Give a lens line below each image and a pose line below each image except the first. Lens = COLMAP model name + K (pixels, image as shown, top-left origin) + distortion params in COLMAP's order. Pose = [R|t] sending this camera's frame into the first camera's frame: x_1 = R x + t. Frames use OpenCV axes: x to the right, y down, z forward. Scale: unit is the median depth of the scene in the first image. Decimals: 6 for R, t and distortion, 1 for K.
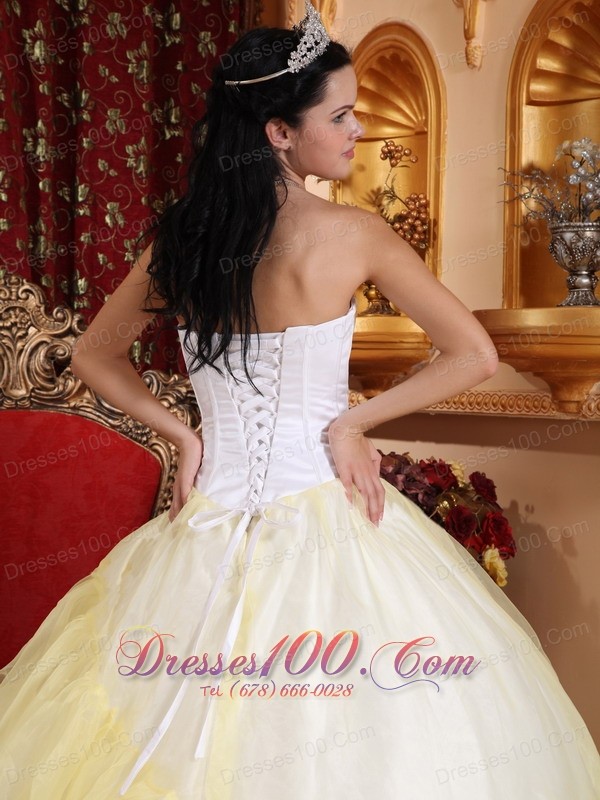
lens RADIAL K [[1899.0, 0, 299.9], [0, 1899.0, 435.0], [0, 0, 1]] dist [0.390746, 0.000000]
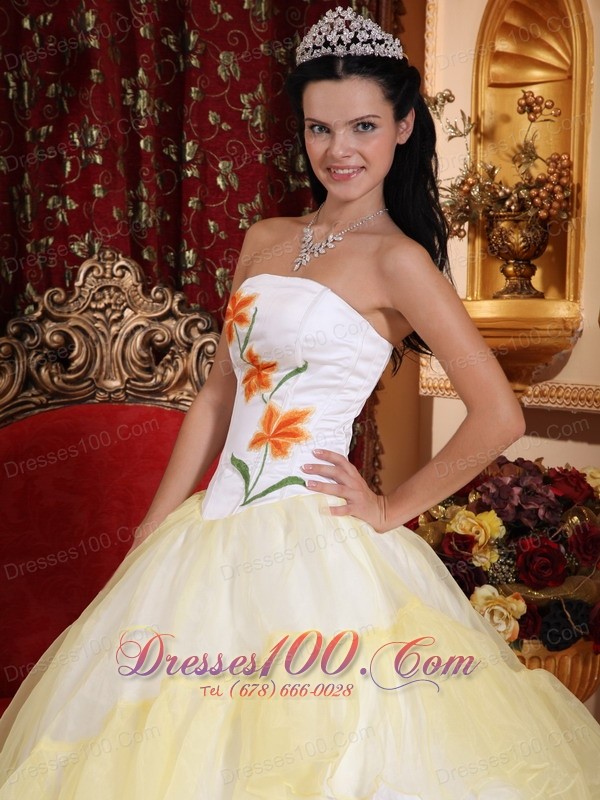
lens RADIAL K [[2425.3, 0, 289.1], [0, 2425.3, 451.4], [0, 0, 1]] dist [0.677730, 0.000000]
pose [[0.991323, 0.004767, -0.131361, 0.081534], [-0.000834, 0.999550, 0.029986, -0.024633], [0.131445, -0.029616, 0.990881, -0.103725]]
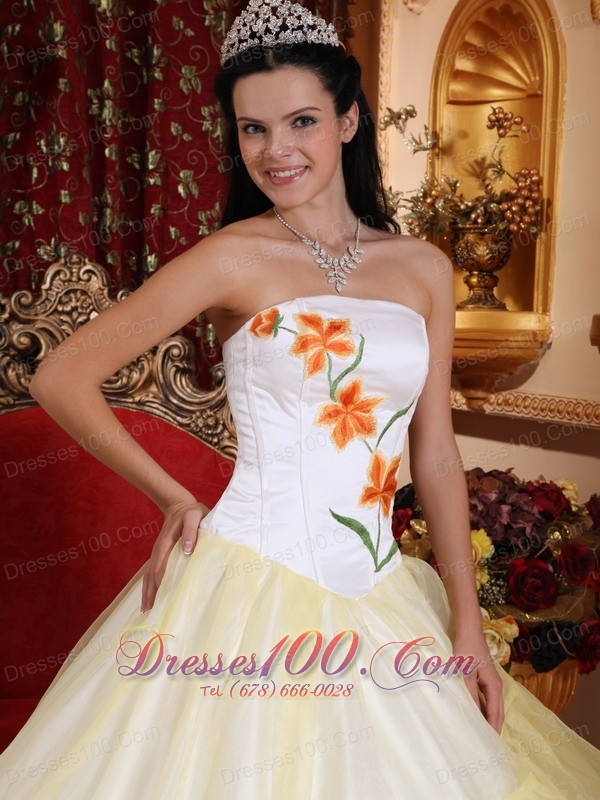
lens RADIAL K [[1755.1, 0, 300.4], [0, 1755.1, 427.2], [0, 0, 1]] dist [0.306719, 0.000000]
pose [[0.998585, 0.013954, -0.051308, 0.000736], [-0.011423, 0.998719, 0.049287, -0.044364], [0.051930, -0.048631, 0.997466, 0.172915]]
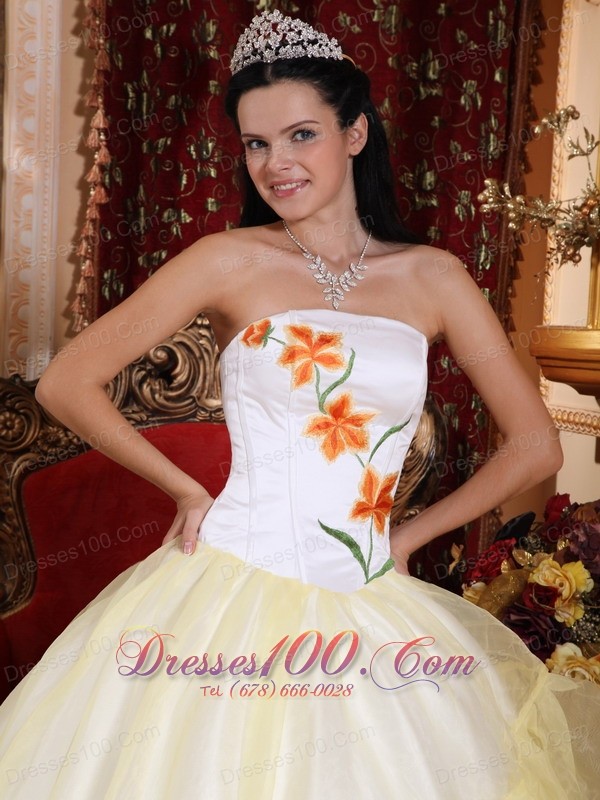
lens RADIAL K [[2118.8, 0, 294.0], [0, 2118.8, 439.0], [0, 0, 1]] dist [0.486561, 0.000000]
pose [[0.968675, 0.045431, -0.244142, 0.120681], [-0.037685, 0.998630, 0.036308, -0.041644], [0.245457, -0.025970, 0.969060, 0.085565]]
